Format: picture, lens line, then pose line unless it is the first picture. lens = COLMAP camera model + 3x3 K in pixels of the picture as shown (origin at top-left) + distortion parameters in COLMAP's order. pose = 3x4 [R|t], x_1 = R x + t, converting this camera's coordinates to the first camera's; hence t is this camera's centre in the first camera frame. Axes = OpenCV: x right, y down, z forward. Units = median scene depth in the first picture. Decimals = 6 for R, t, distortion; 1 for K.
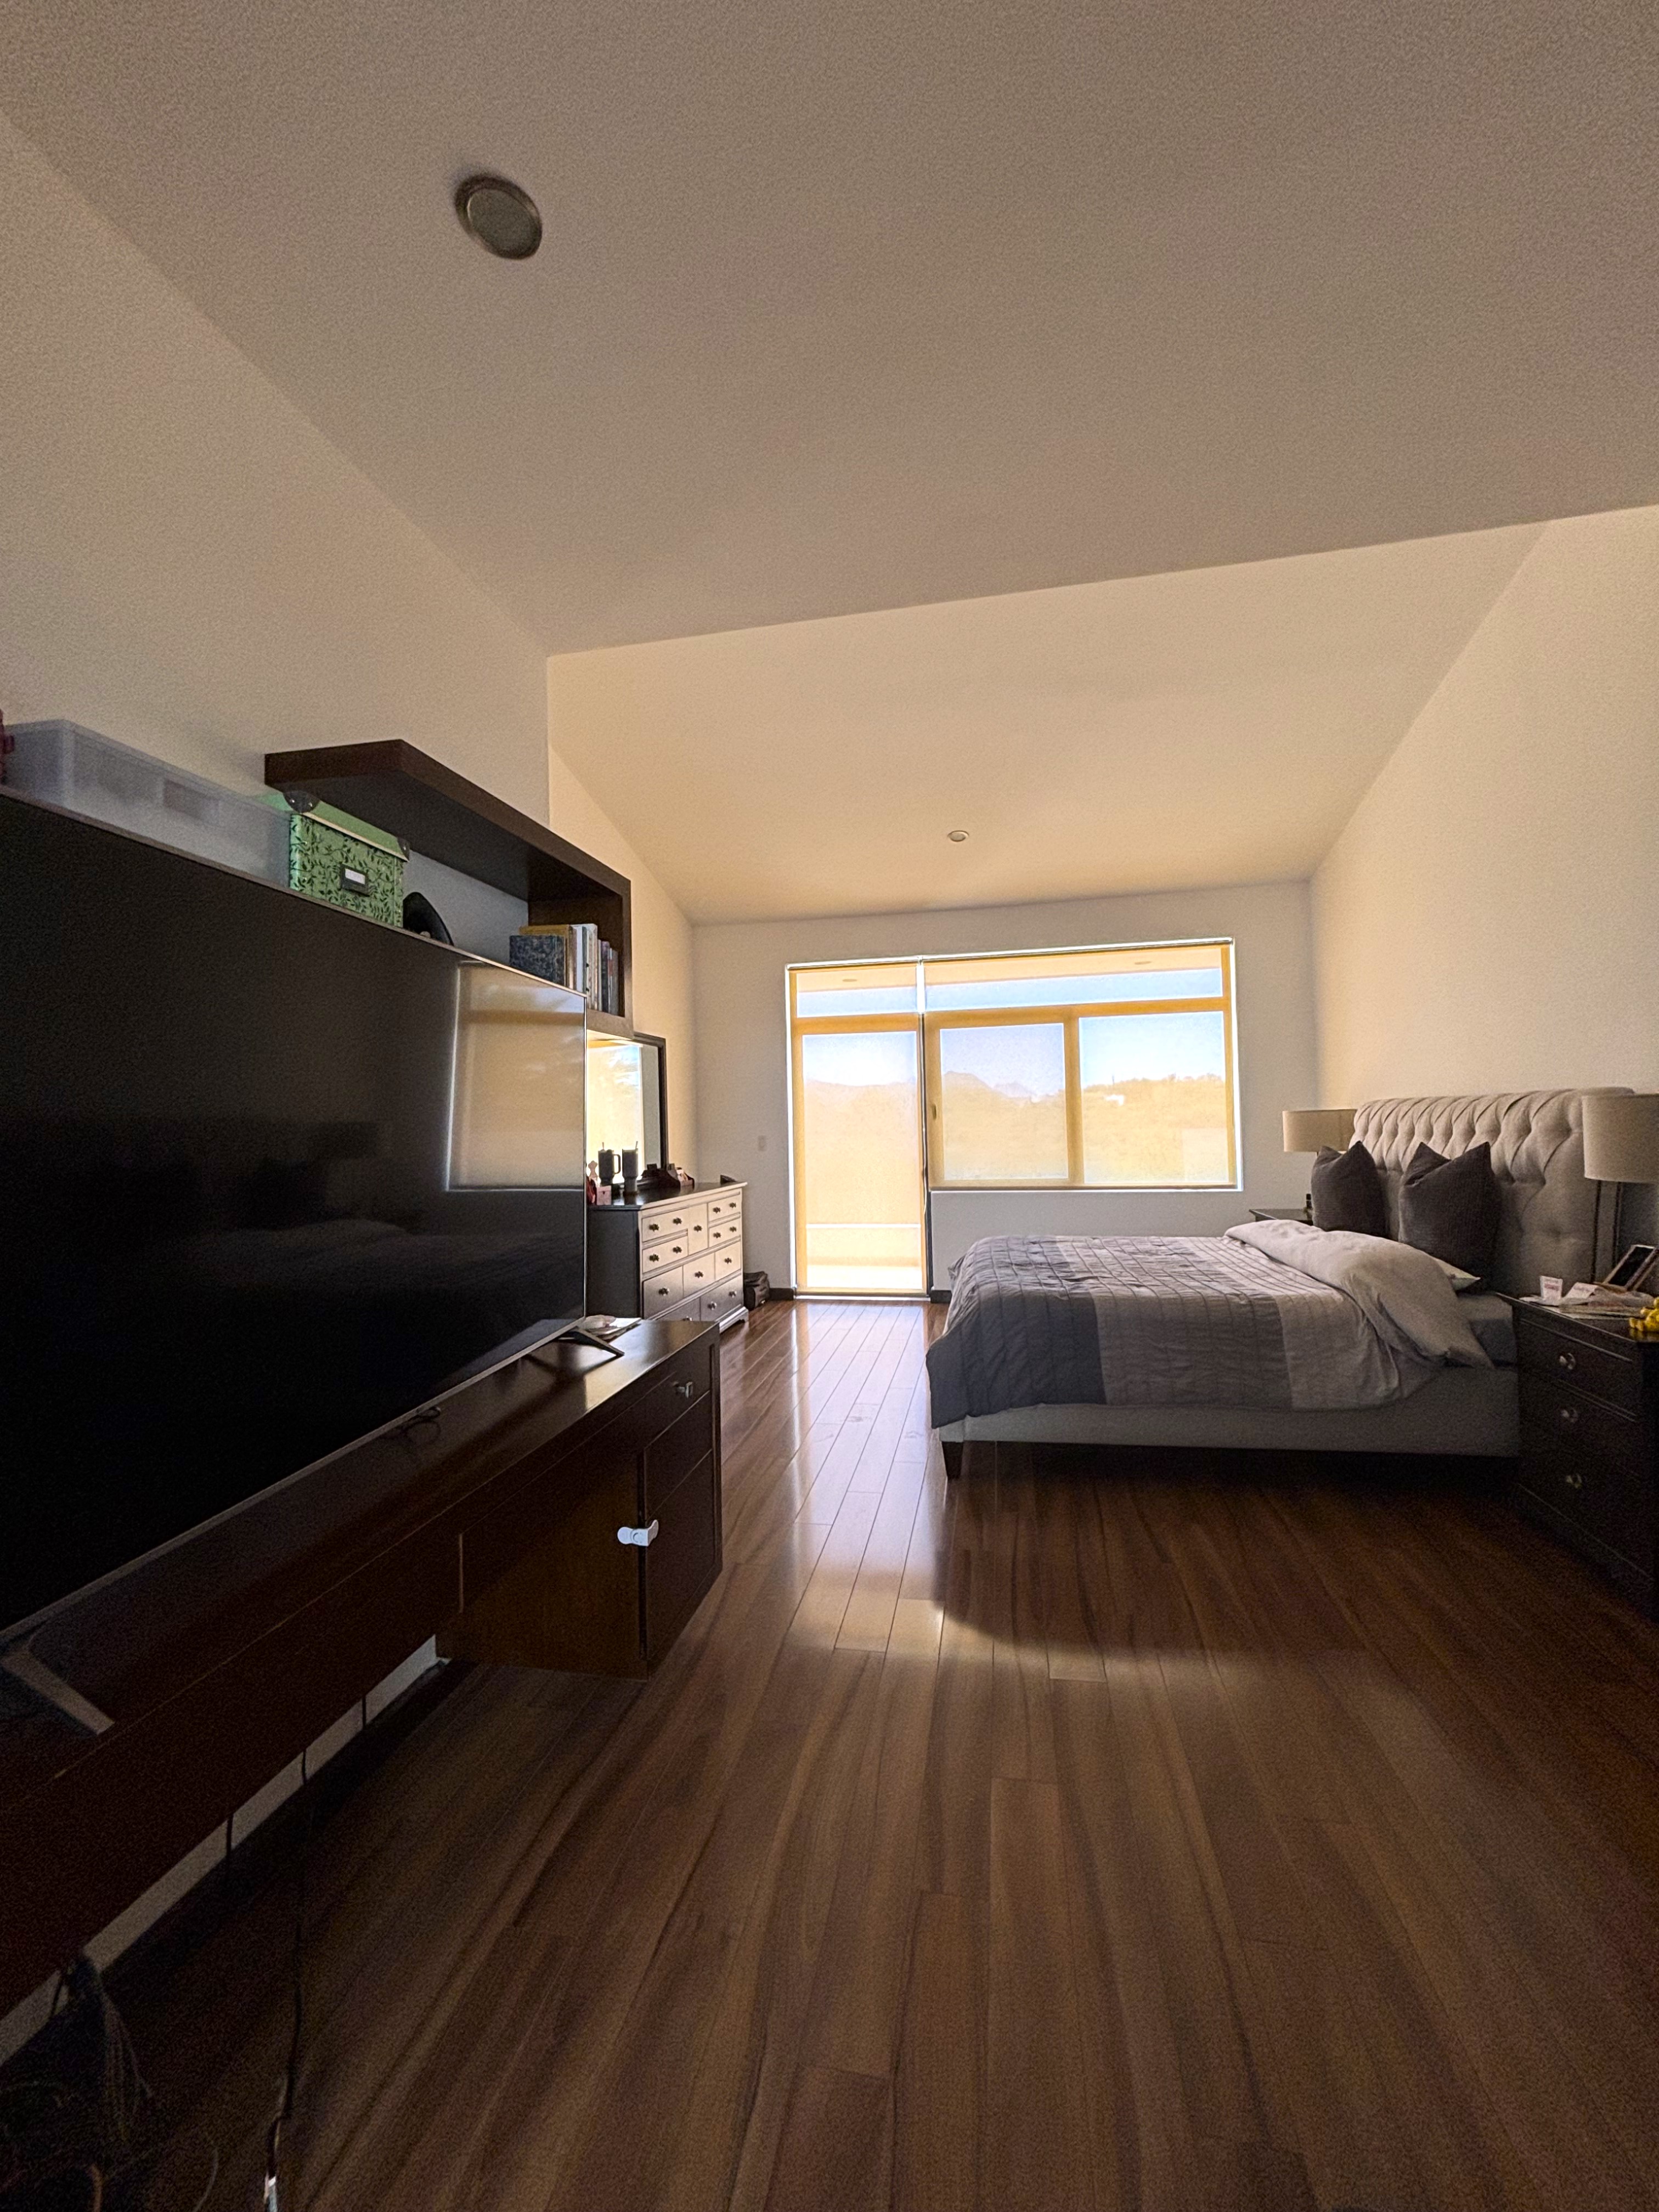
lens RADIAL K [[890.5, 0, 837.2], [0, 890.5, 1102.4], [0, 0, 1]] dist [0.004087, -0.001163]
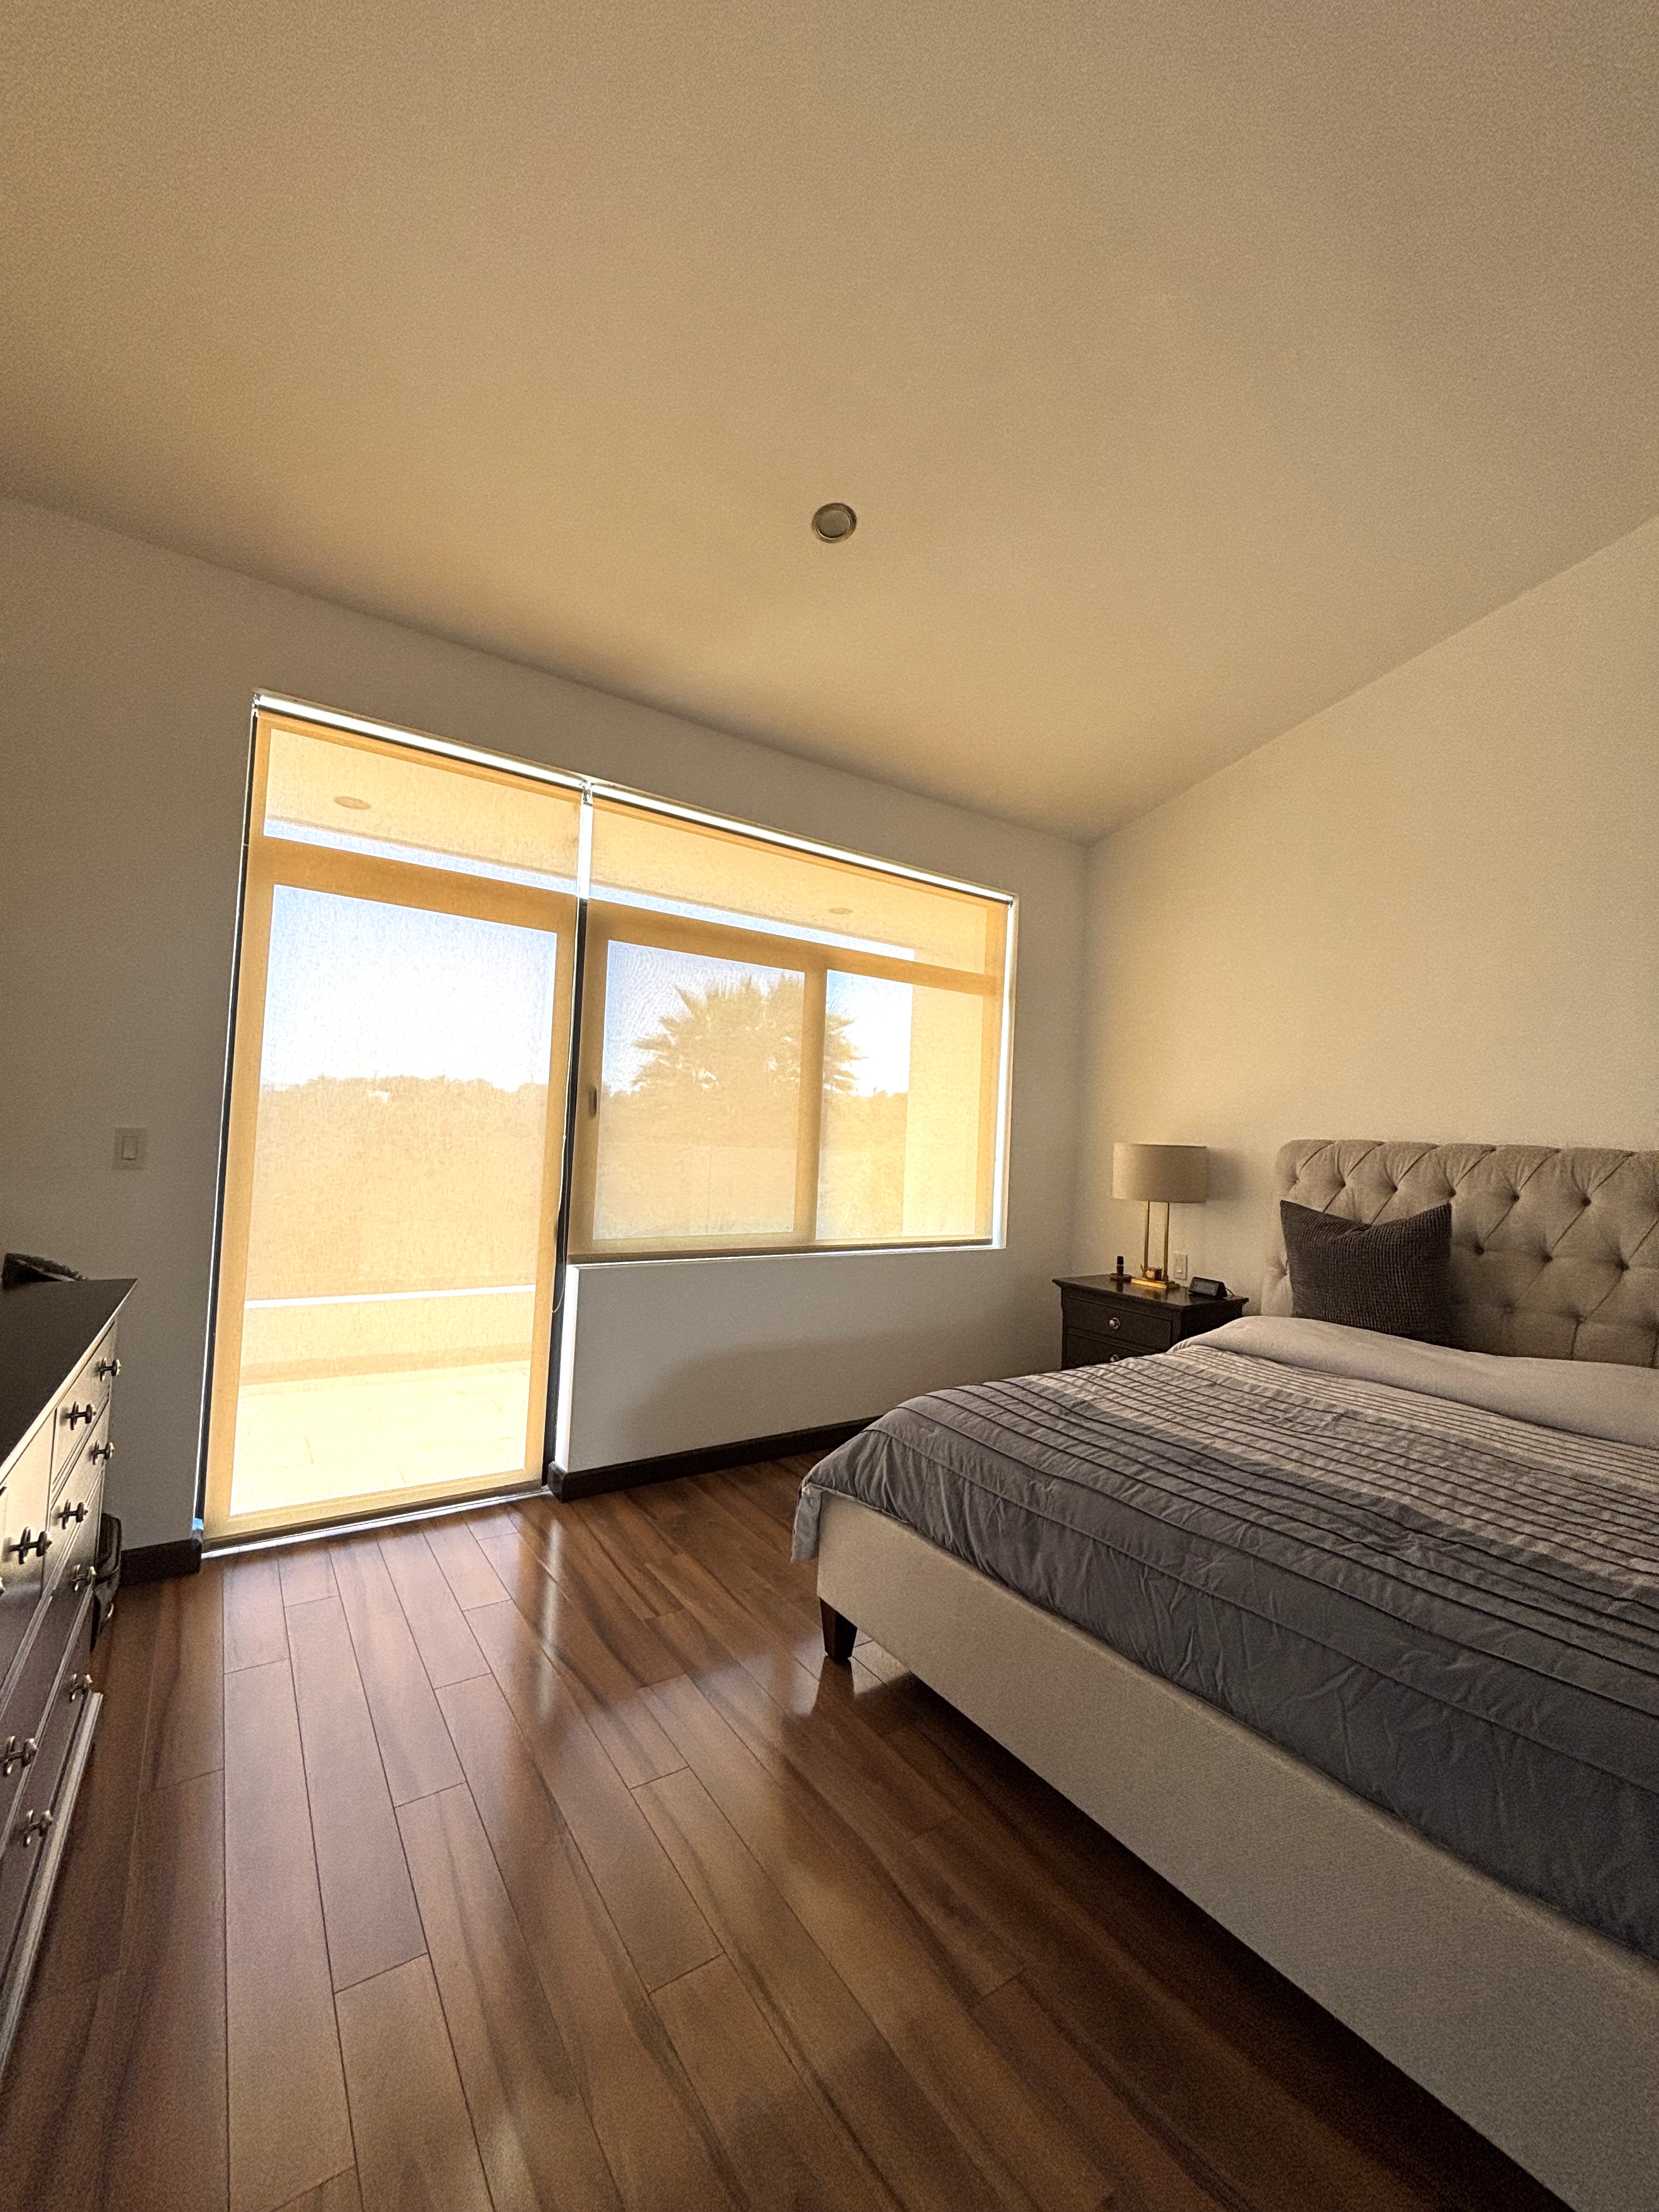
lens RADIAL K [[890.5, 0, 833.2], [0, 890.5, 1106.9], [0, 0, 1]] dist [0.004087, -0.001163]
pose [[0.700947, 0.079009, 0.708824, -0.148418], [-0.079105, 0.996326, -0.032829, 0.019006], [-0.708813, -0.033060, 0.704621, 0.562067]]
